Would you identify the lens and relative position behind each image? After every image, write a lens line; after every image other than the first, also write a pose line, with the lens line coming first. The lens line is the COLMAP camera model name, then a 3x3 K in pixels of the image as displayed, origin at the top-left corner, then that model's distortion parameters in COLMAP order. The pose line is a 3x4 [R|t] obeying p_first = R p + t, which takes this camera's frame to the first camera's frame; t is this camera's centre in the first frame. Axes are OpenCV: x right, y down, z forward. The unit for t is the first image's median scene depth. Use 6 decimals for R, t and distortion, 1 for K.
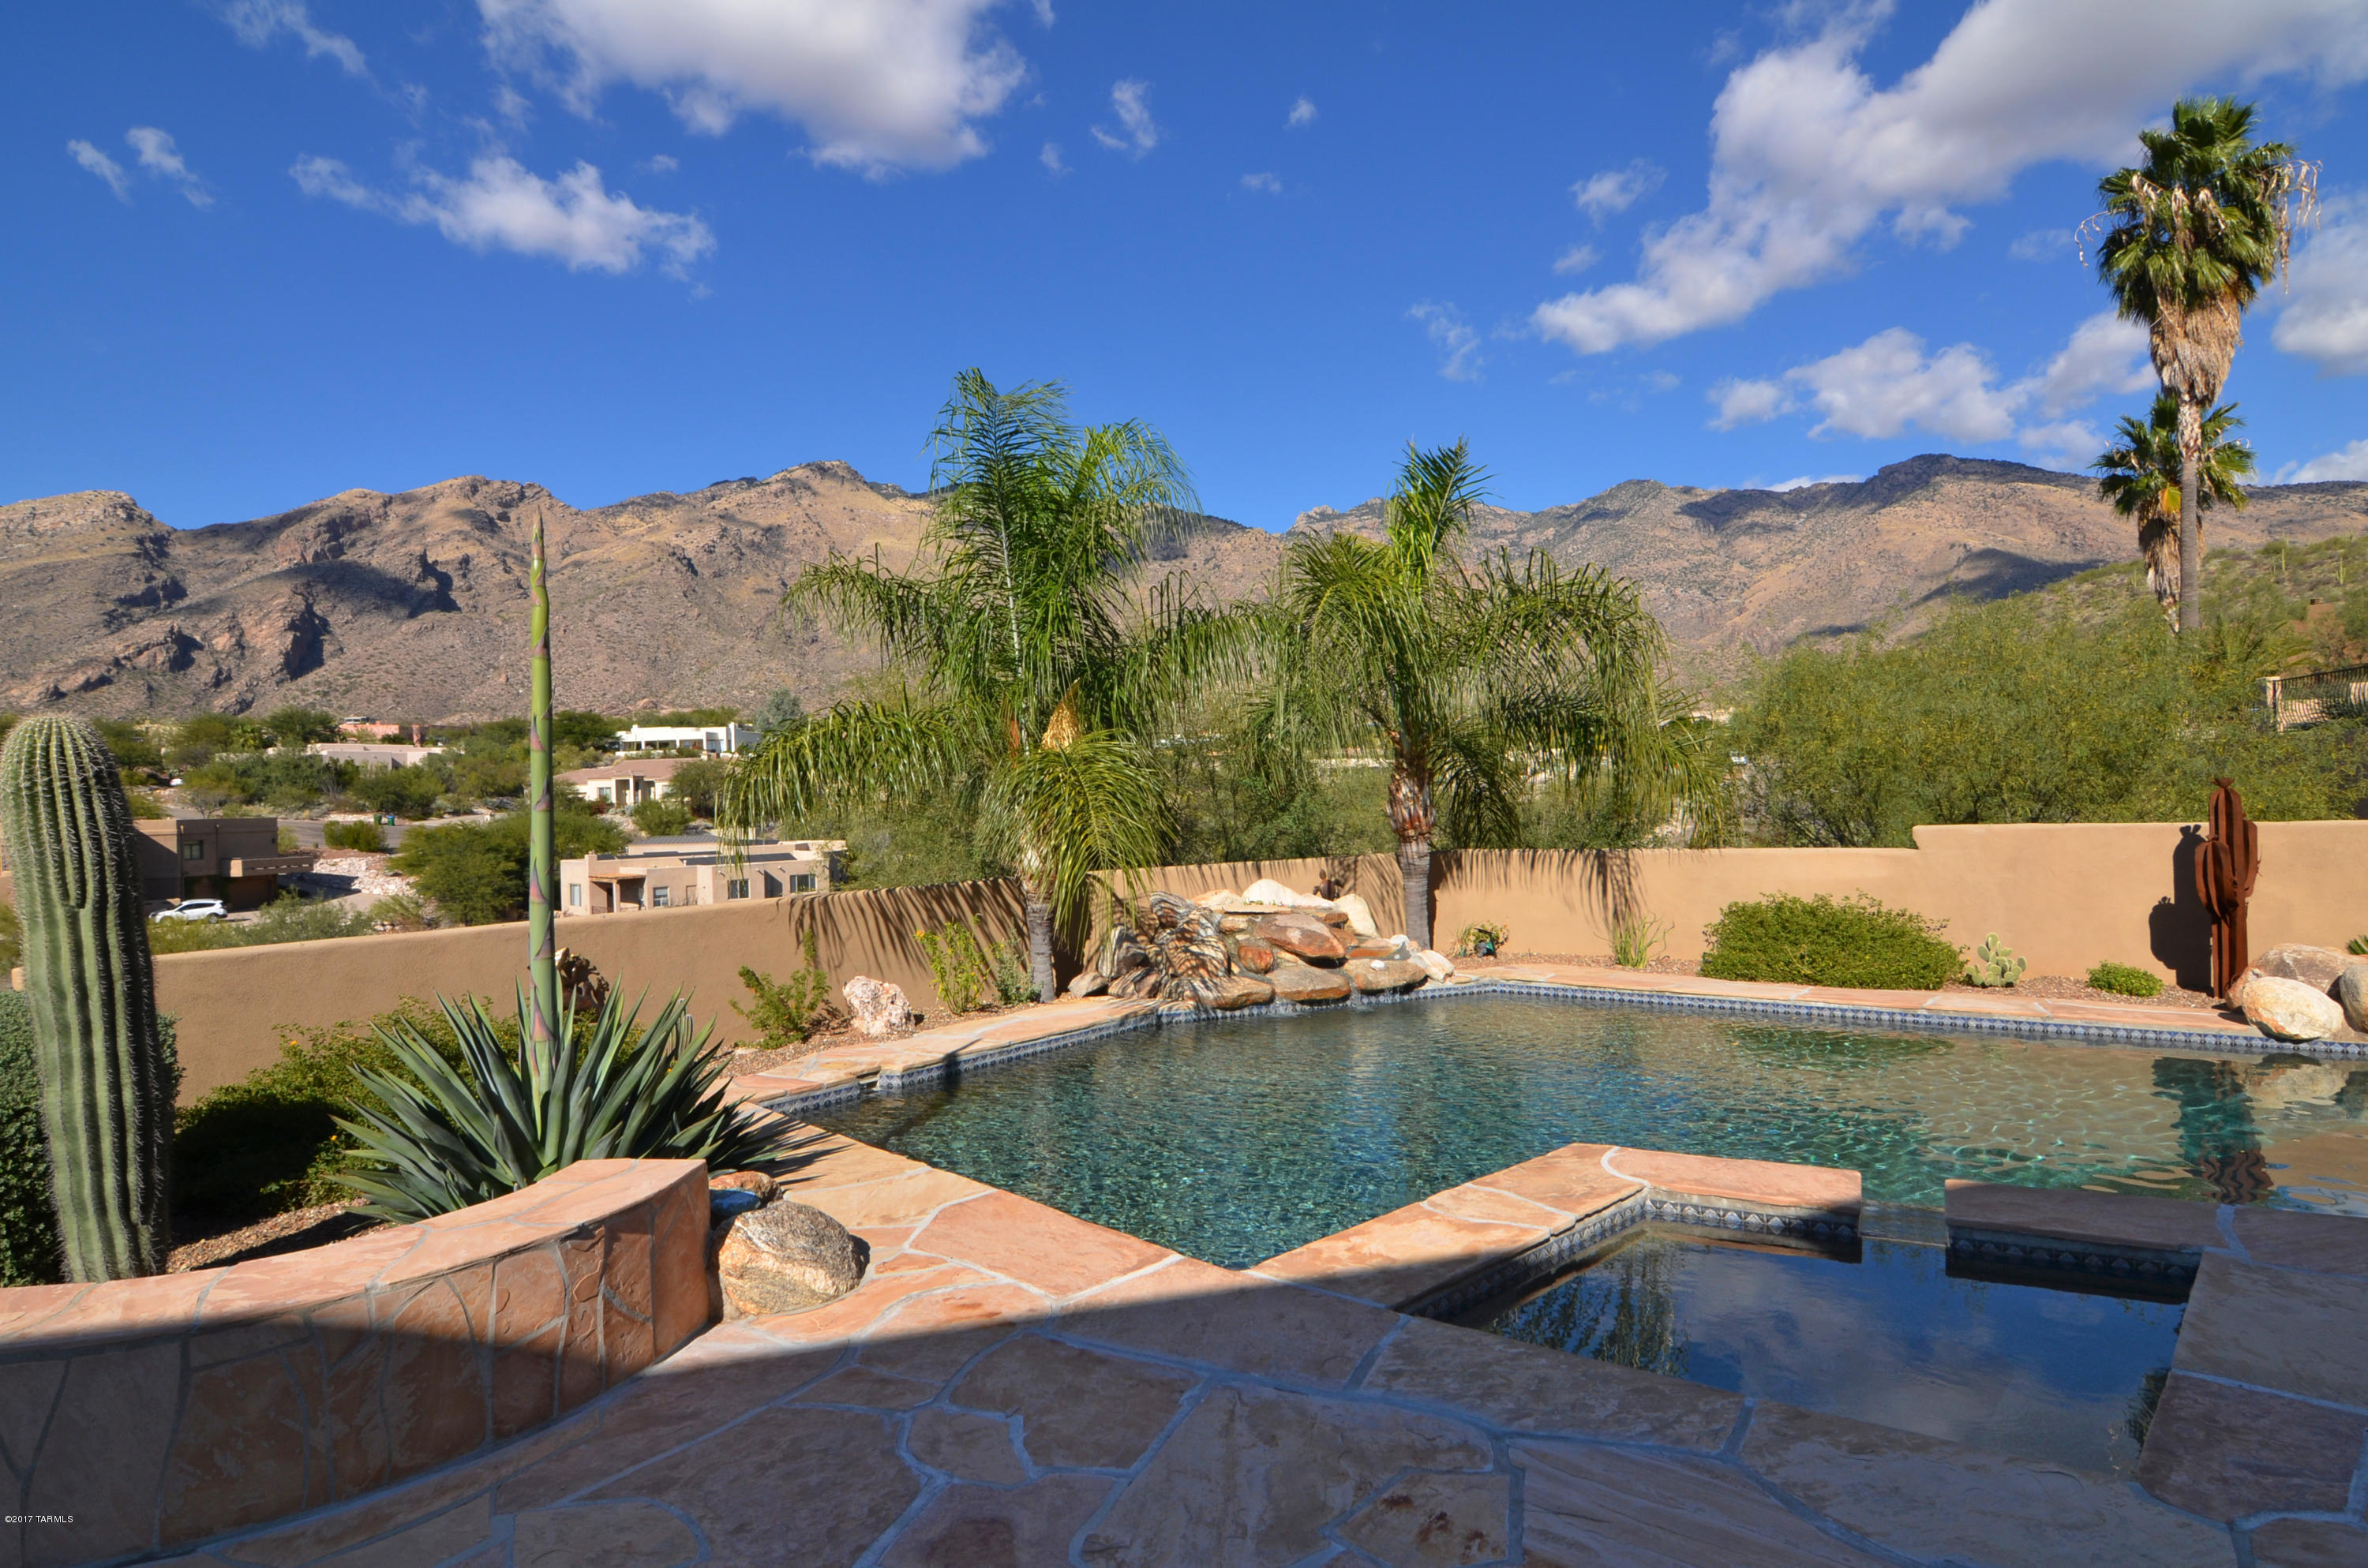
lens RADIAL K [[1292.7, 0, 1186.8], [0, 1292.7, 797.4], [0, 0, 1]] dist [0.002252, -0.018242]
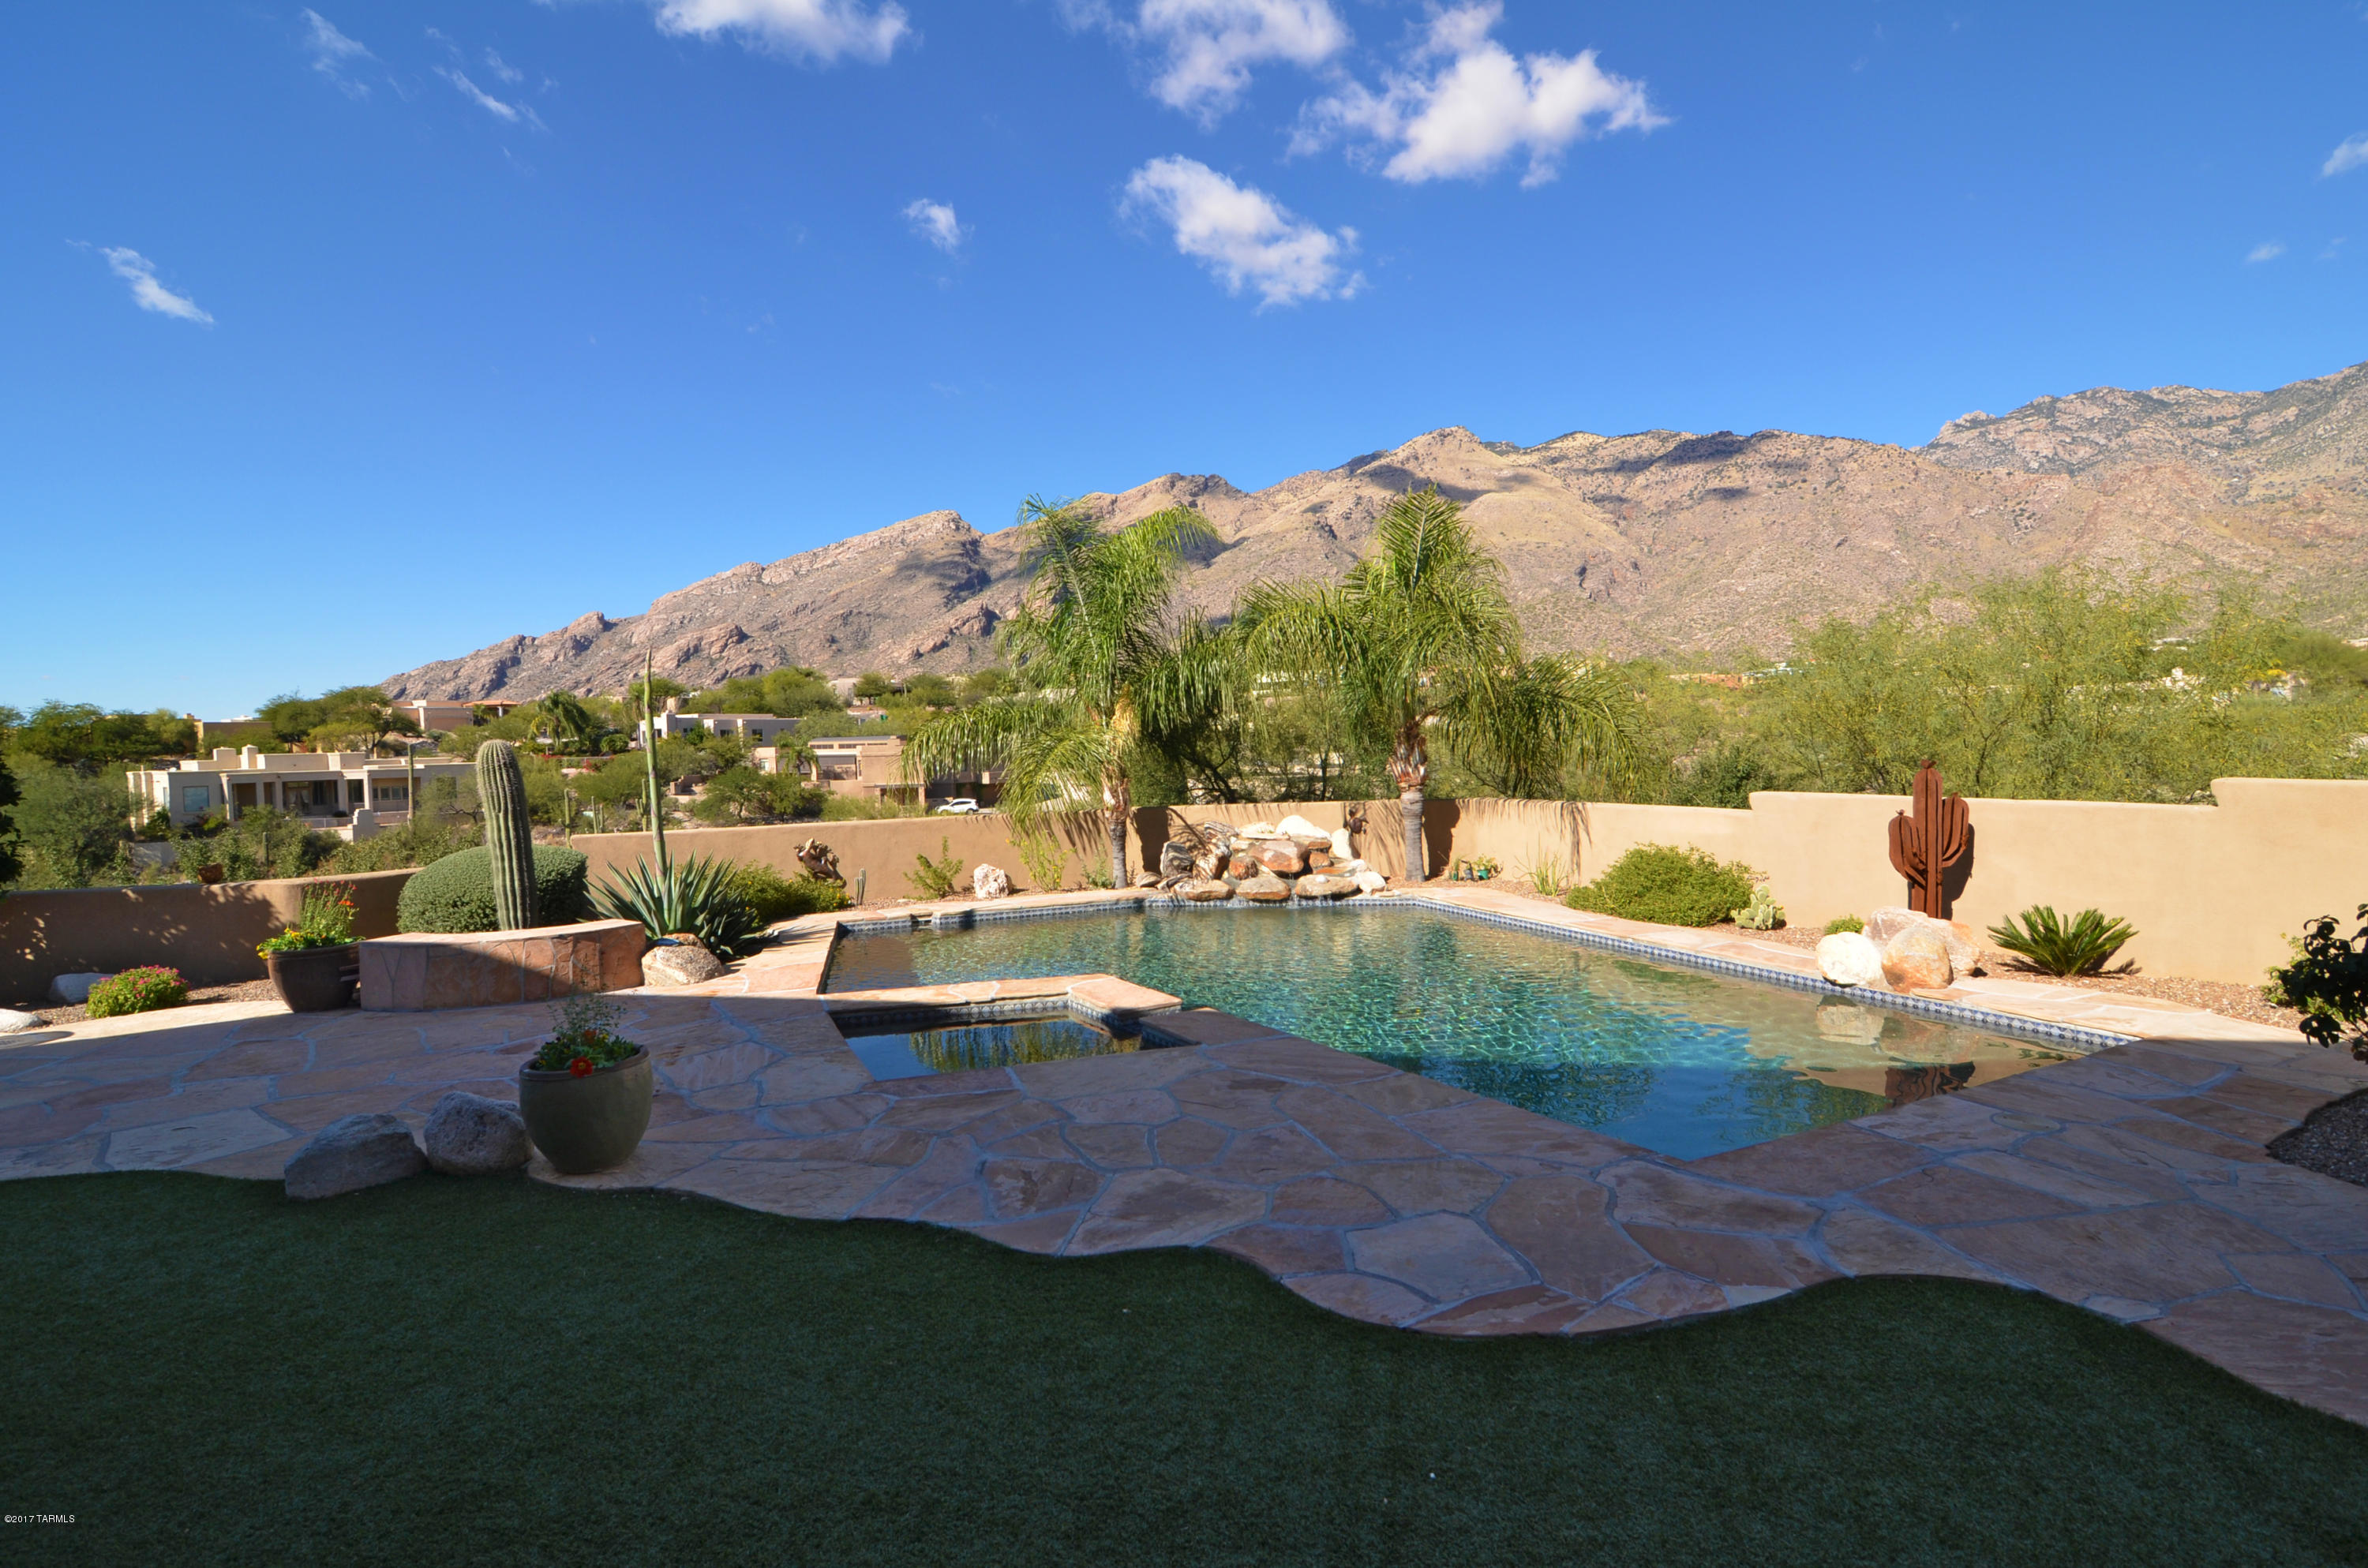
lens RADIAL K [[1135.8, 0, 1176.9], [0, 1135.8, 791.9], [0, 0, 1]] dist [-0.001392, -0.012592]
pose [[0.877081, 0.028118, -0.479518, 0.739482], [-0.000096, 0.998296, 0.058362, -0.046464], [0.480342, -0.051142, 0.875589, -0.192852]]
